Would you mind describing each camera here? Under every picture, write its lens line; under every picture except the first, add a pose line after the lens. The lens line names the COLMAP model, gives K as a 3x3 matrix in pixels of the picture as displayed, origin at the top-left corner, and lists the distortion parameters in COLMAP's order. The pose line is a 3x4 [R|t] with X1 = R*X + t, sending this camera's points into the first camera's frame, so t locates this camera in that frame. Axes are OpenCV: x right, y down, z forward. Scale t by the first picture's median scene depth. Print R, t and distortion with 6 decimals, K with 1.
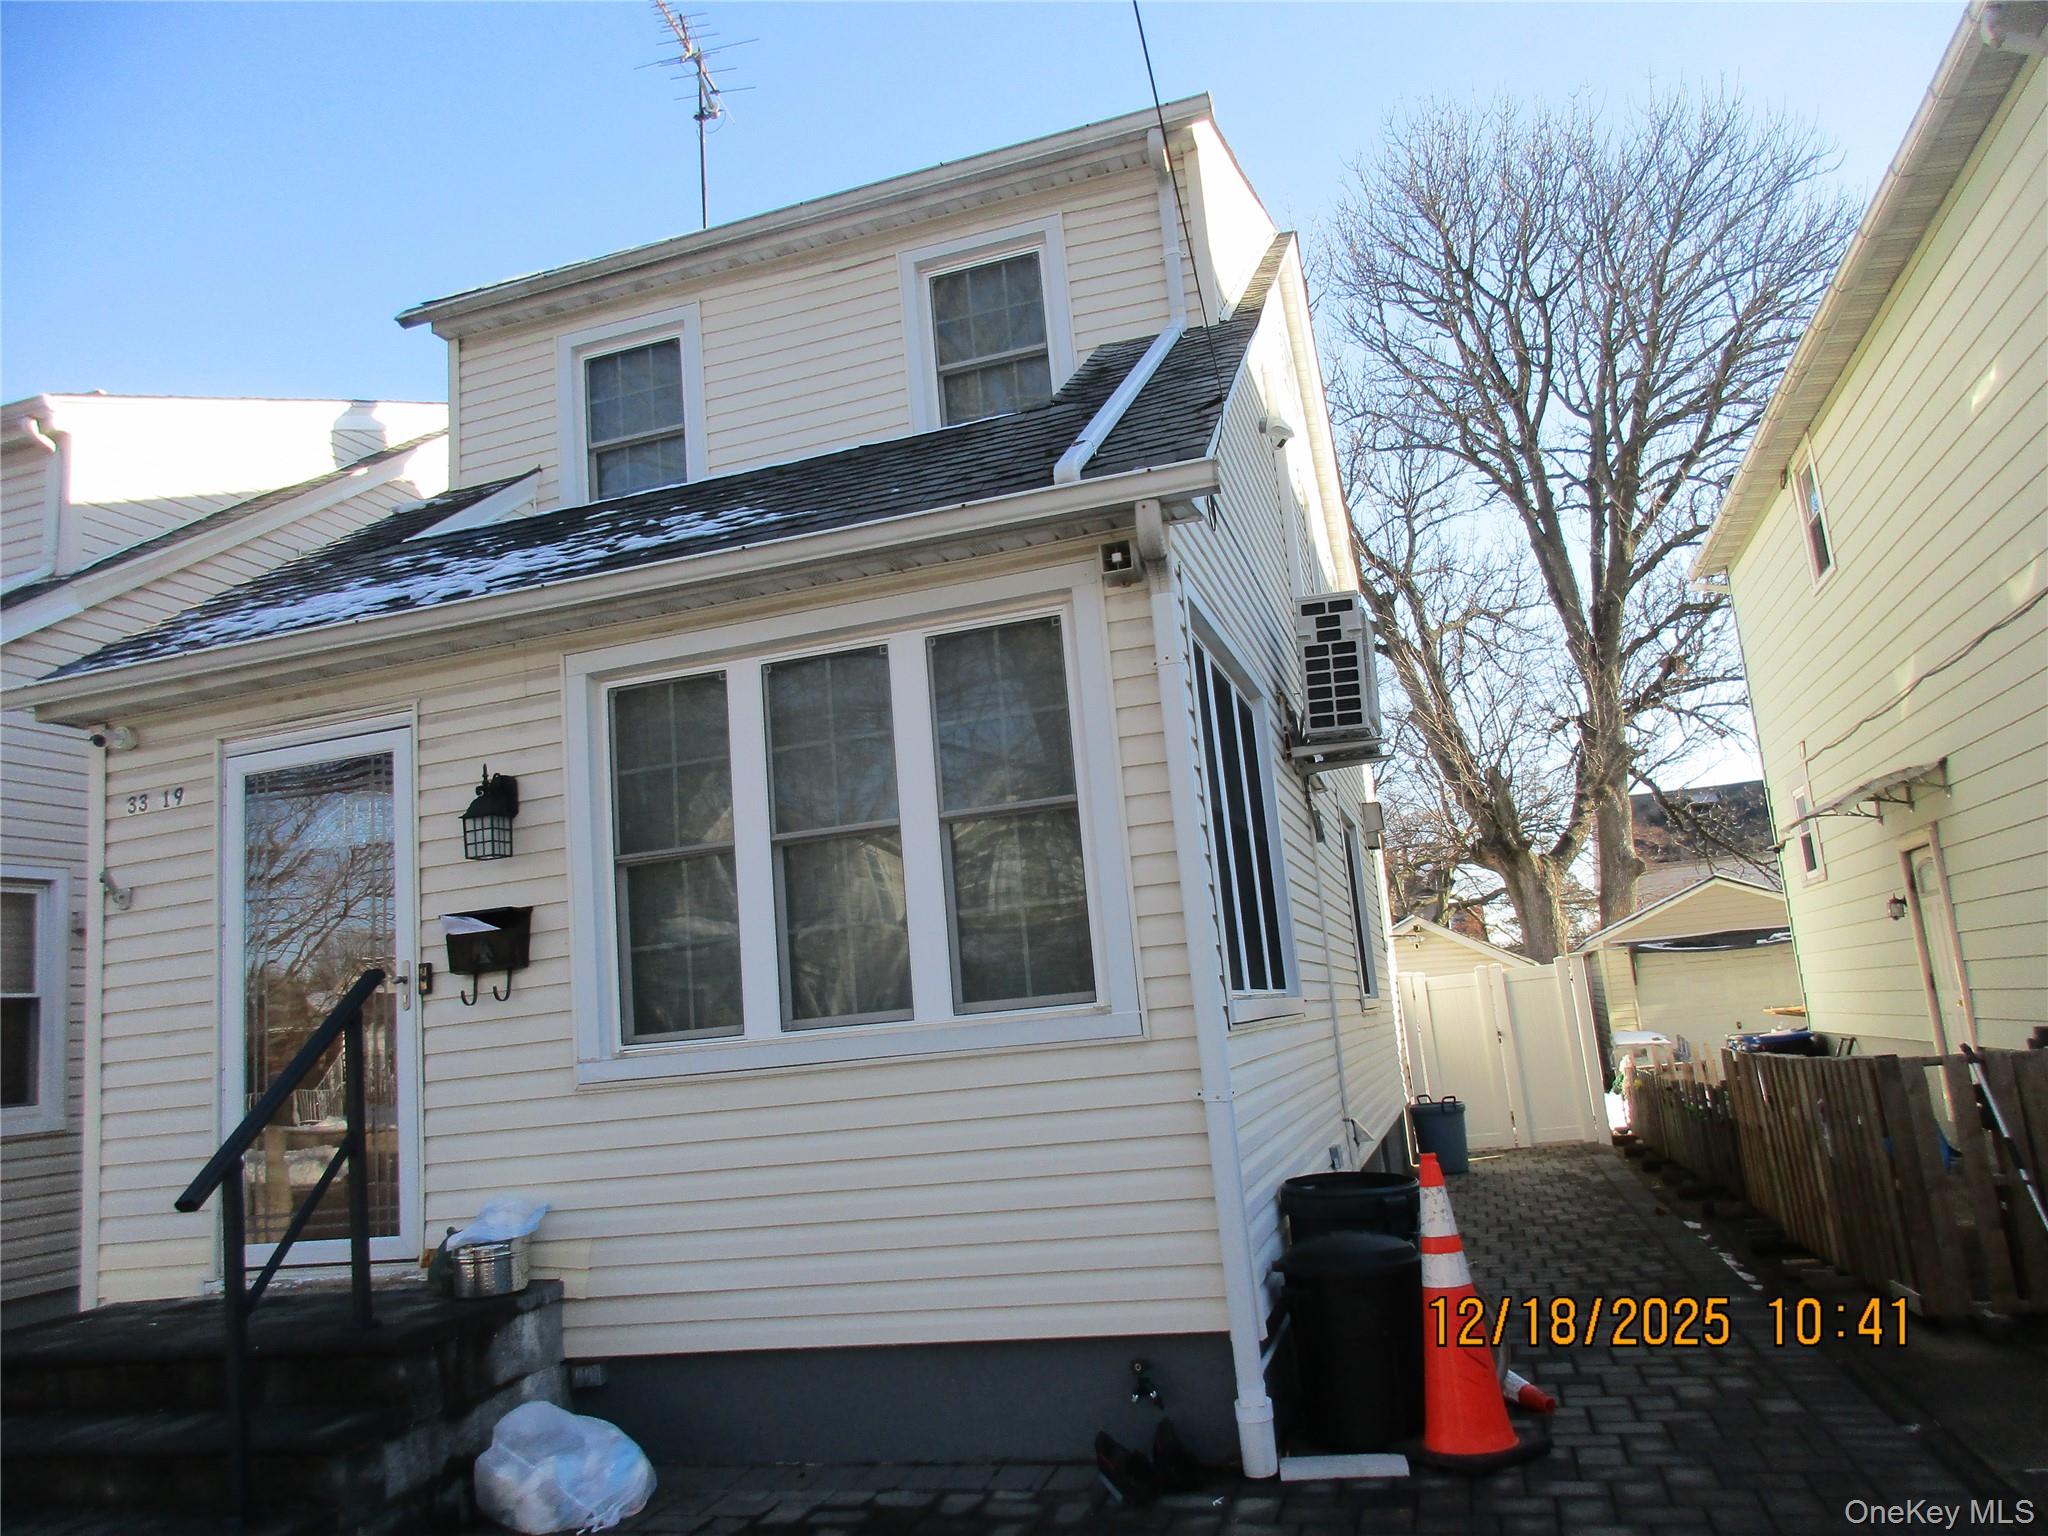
lens RADIAL K [[1520.8, 0, 1006.9], [0, 1520.8, 732.7], [0, 0, 1]] dist [-0.005680, 0.003724]
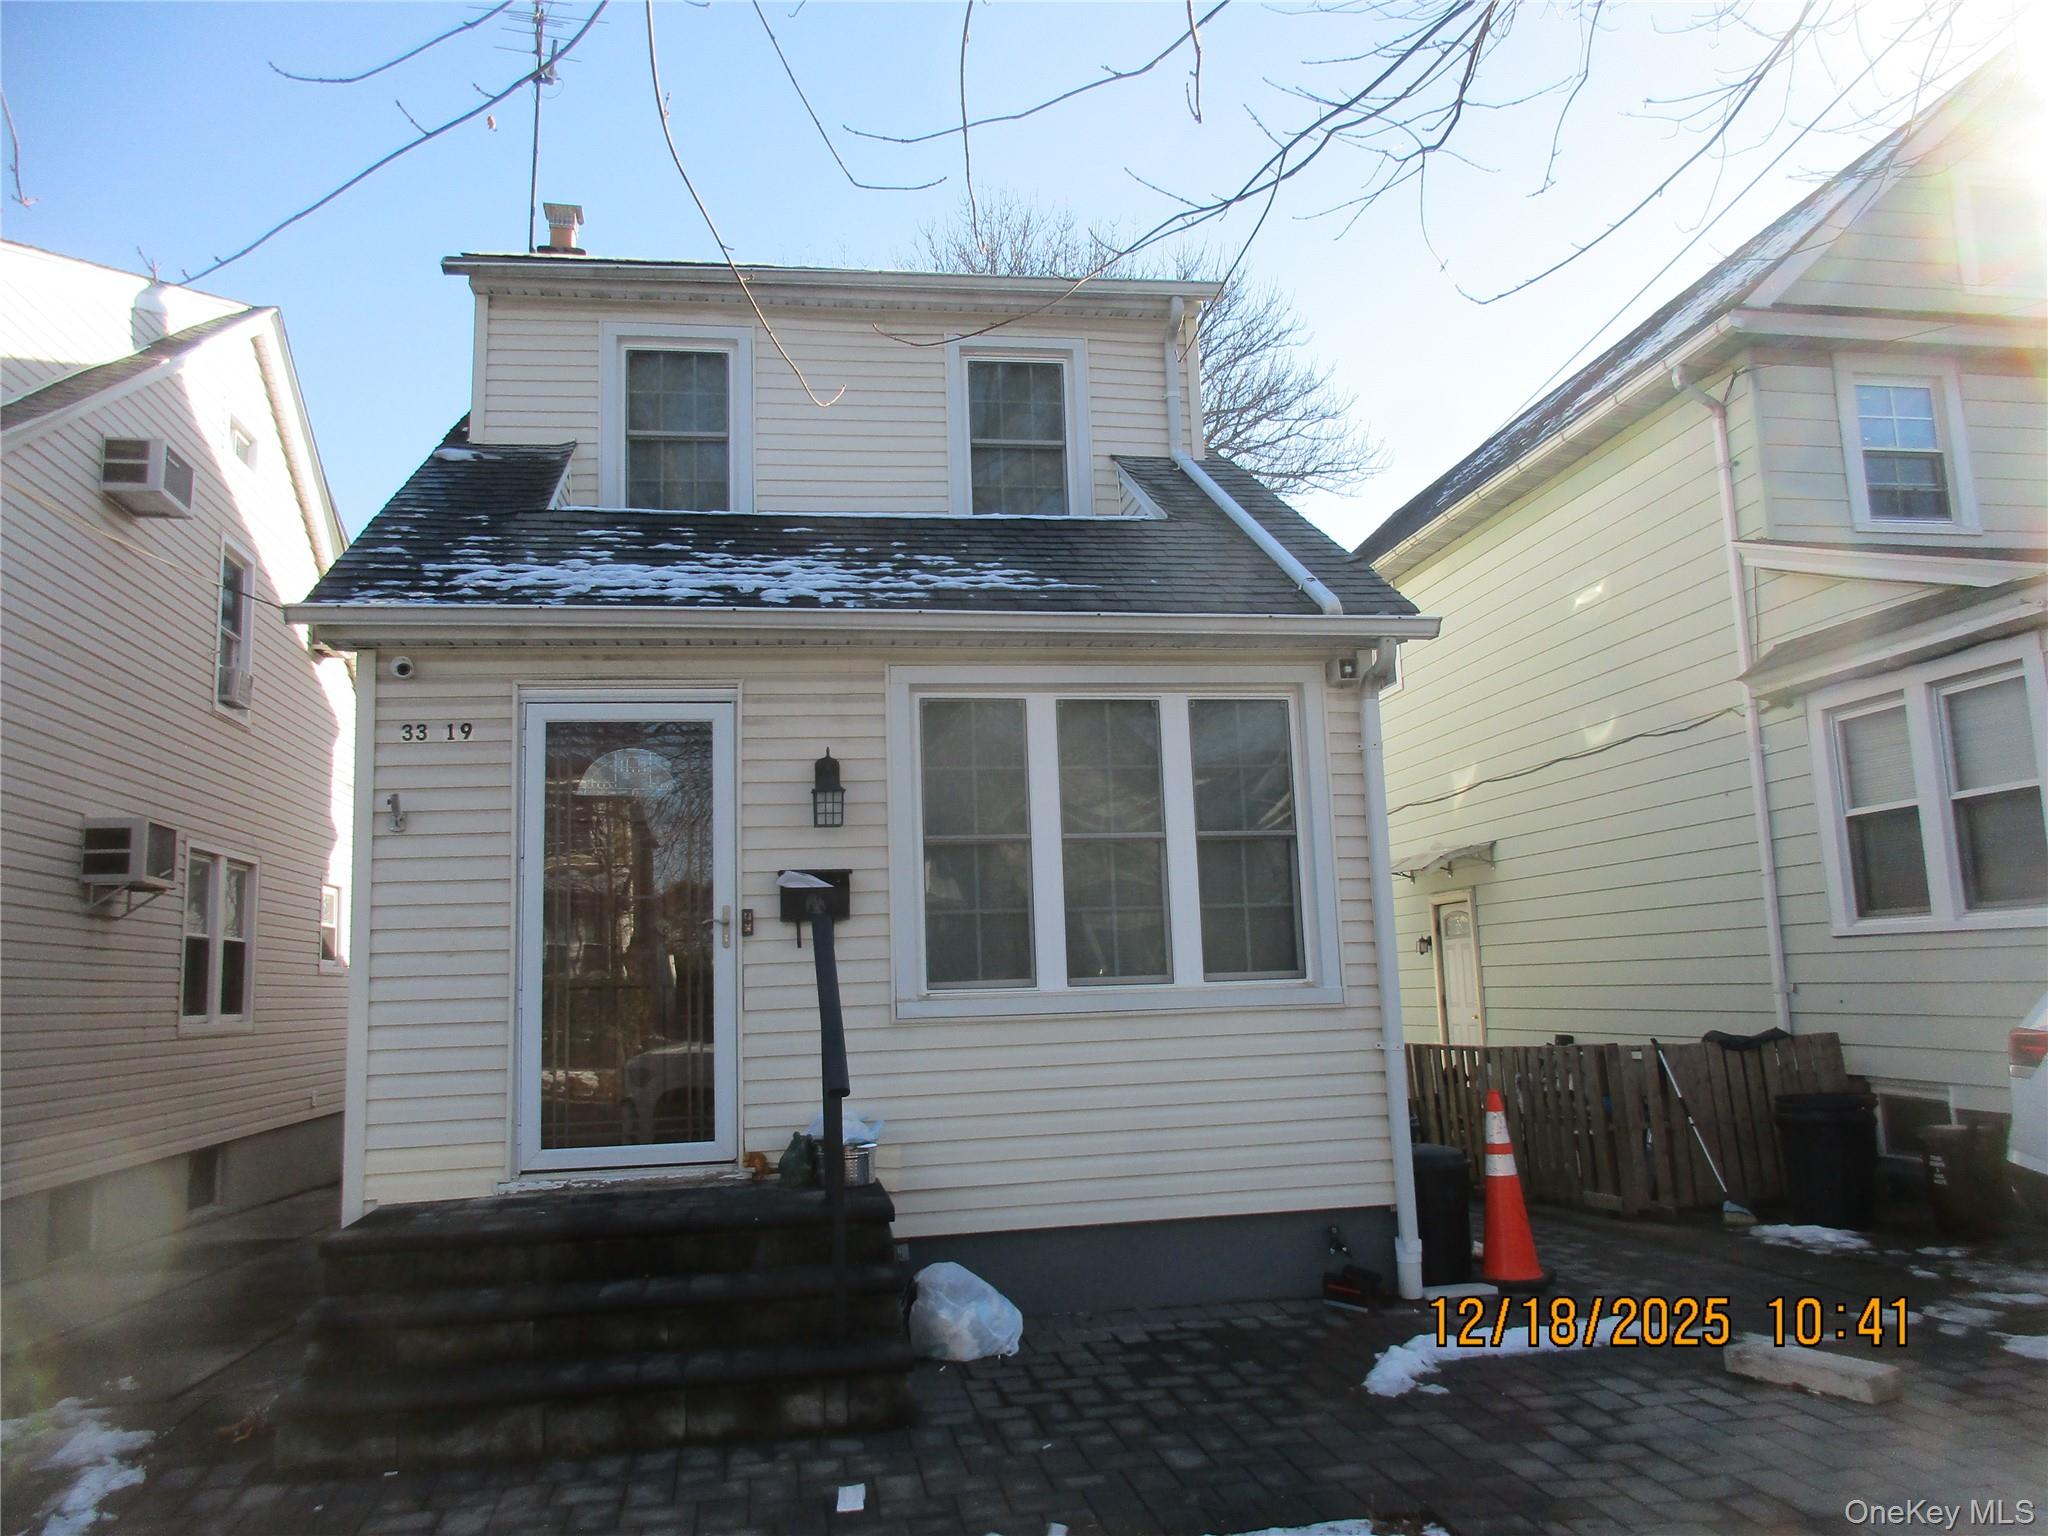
lens RADIAL K [[1520.8, 0, 1022.4], [0, 1520.8, 703.7], [0, 0, 1]] dist [-0.005680, 0.003724]
pose [[0.892790, 0.139705, 0.428262, -0.713860], [-0.133994, 0.990021, -0.043625, 0.017902], [-0.430083, -0.018437, 0.902601, -0.143294]]
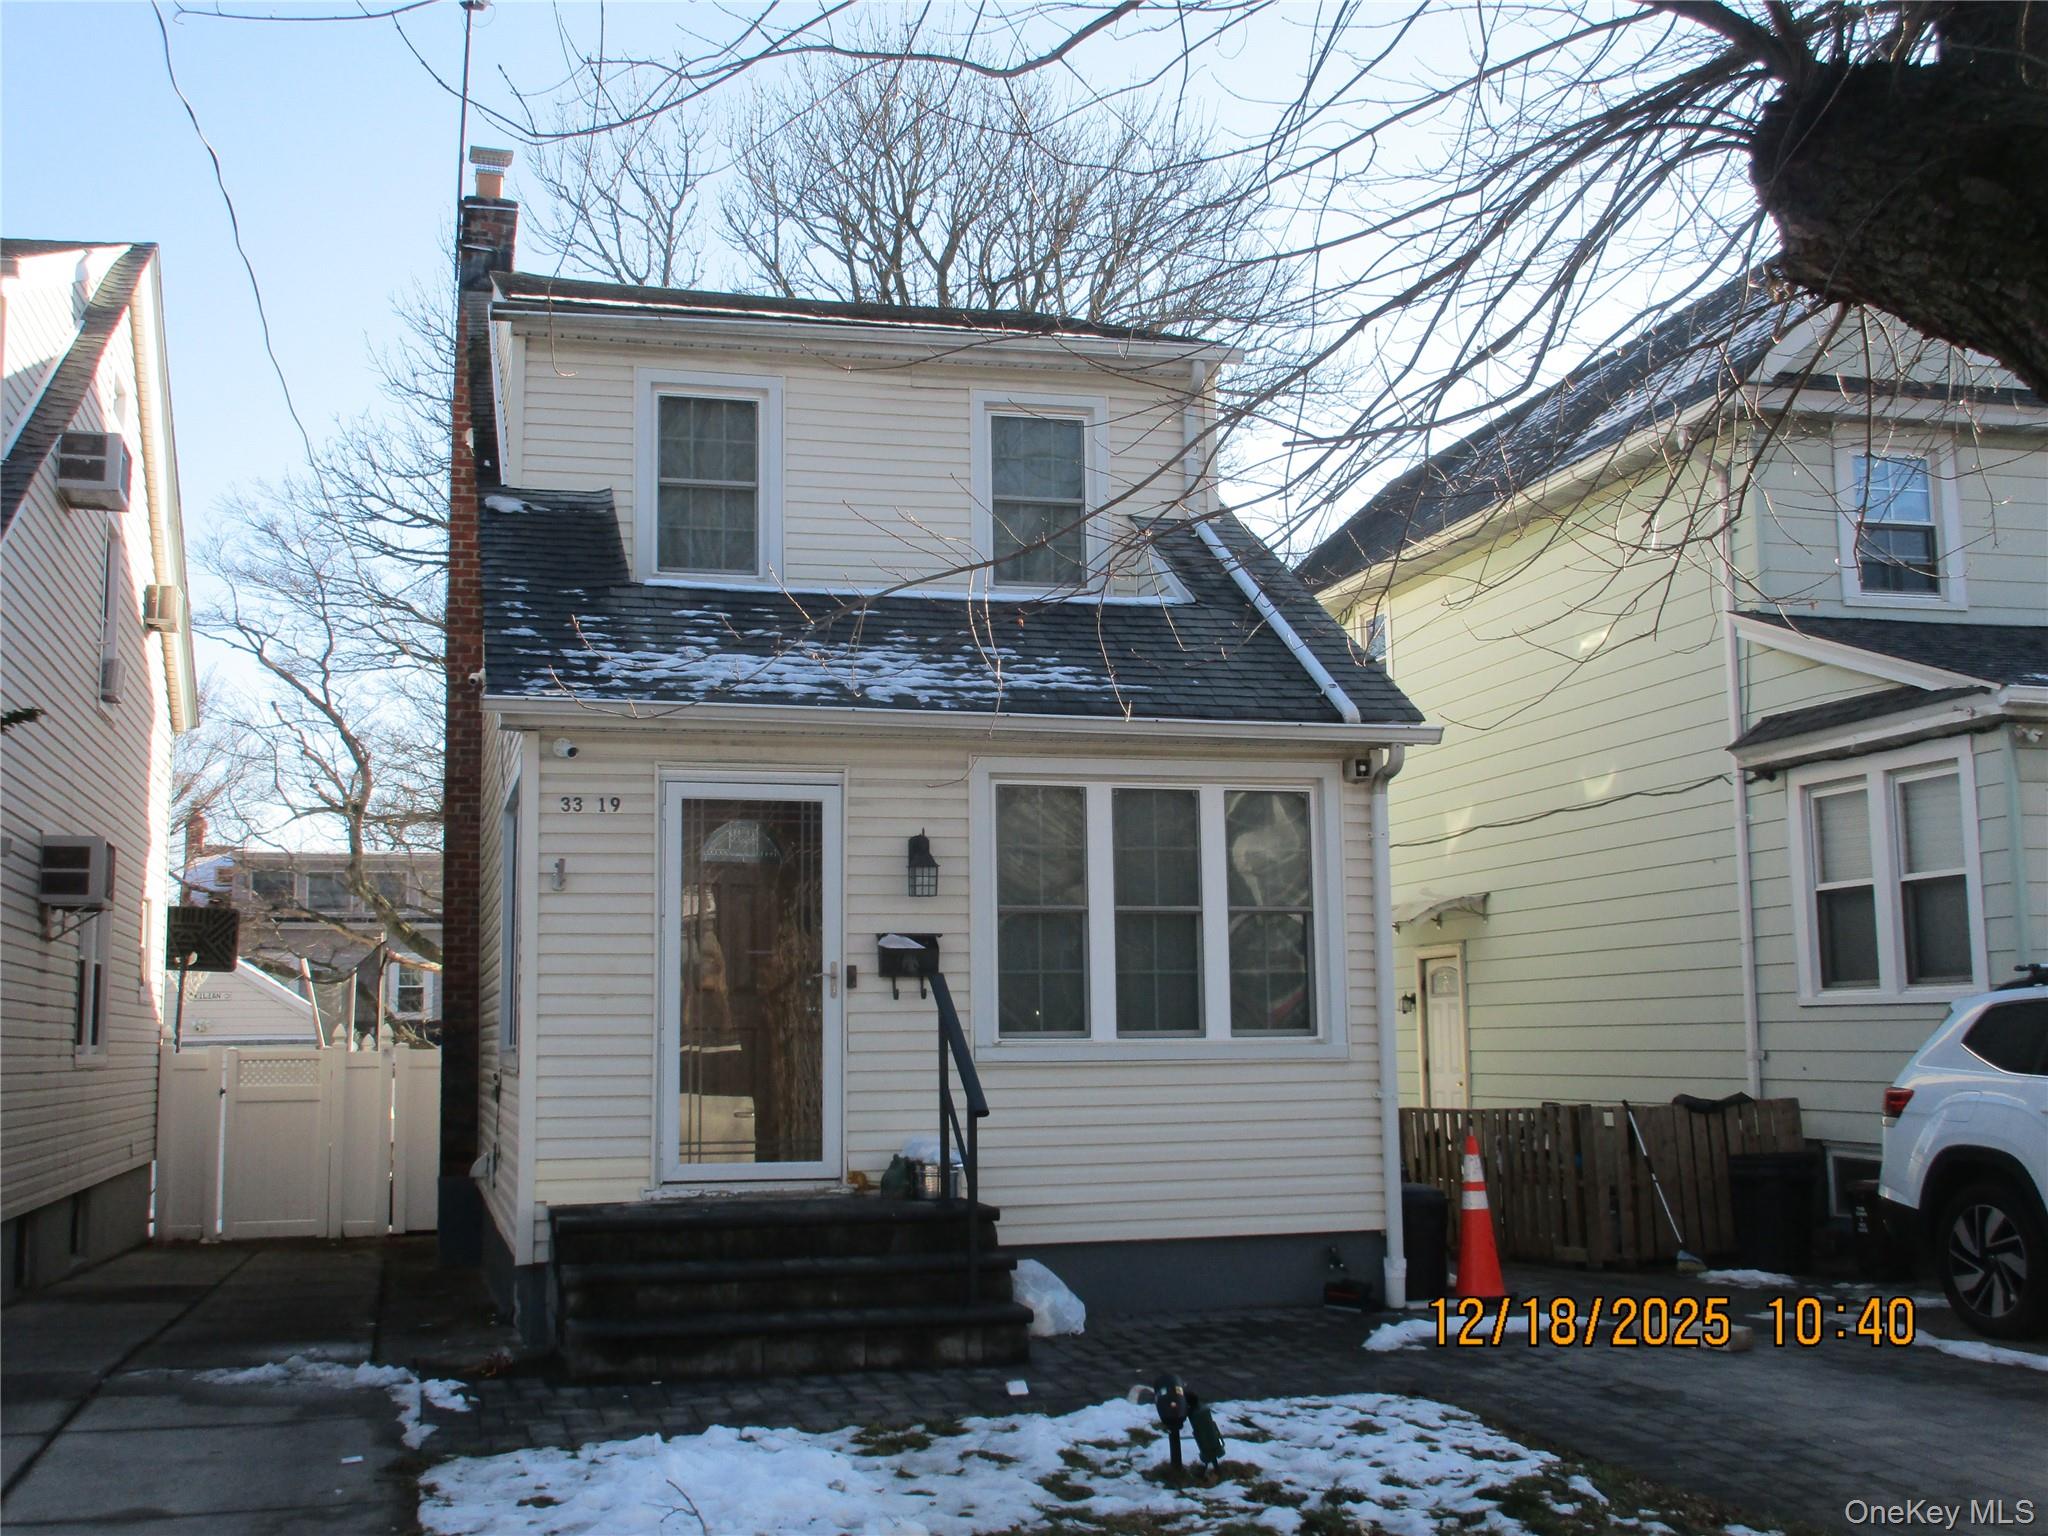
lens RADIAL K [[2263.5, 0, 993.5], [0, 2263.5, 607.4], [0, 0, 1]] dist [-0.058704, 0.000000]
pose [[0.851147, 0.177186, 0.494119, -1.326628], [-0.168663, 0.983708, -0.062216, -0.058899], [-0.497093, -0.030384, 0.867165, -0.807888]]
